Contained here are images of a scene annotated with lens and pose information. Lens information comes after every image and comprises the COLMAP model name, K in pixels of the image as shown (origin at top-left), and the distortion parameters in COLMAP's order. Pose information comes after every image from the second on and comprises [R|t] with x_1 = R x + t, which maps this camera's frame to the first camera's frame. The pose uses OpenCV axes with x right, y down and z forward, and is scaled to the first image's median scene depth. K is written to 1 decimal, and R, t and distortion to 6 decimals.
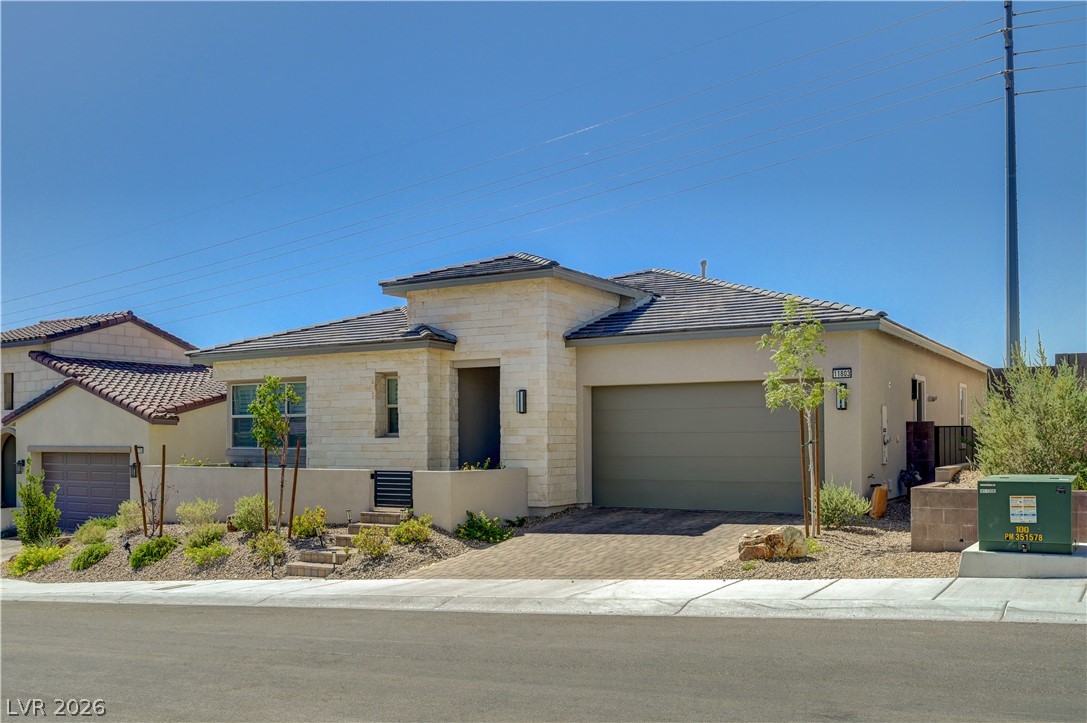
lens RADIAL K [[948.1, 0, 543.5], [0, 948.1, 361.5], [0, 0, 1]] dist [-0.001247, 0.001947]
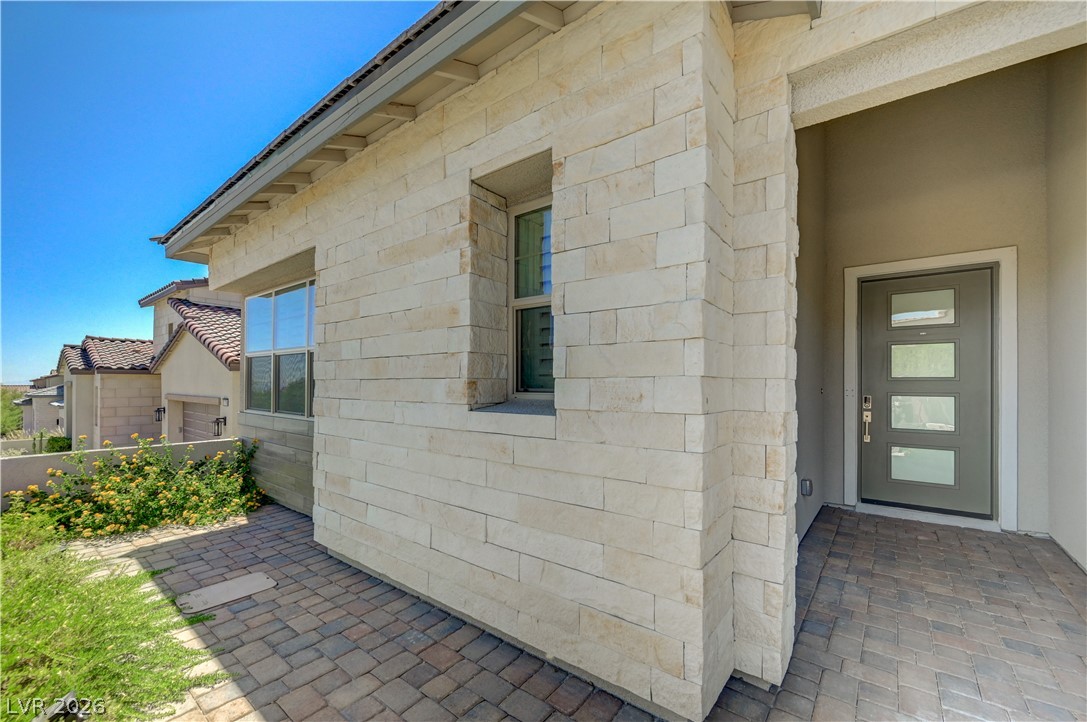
lens RADIAL K [[433.7, 0, 549.1], [0, 433.7, 375.2], [0, 0, 1]] dist [0.002548, 0.000288]
pose [[0.993737, 0.008764, -0.111397, -0.139174], [-0.002029, 0.998170, 0.060431, 0.062051], [0.111723, -0.059826, 0.991937, 0.871741]]
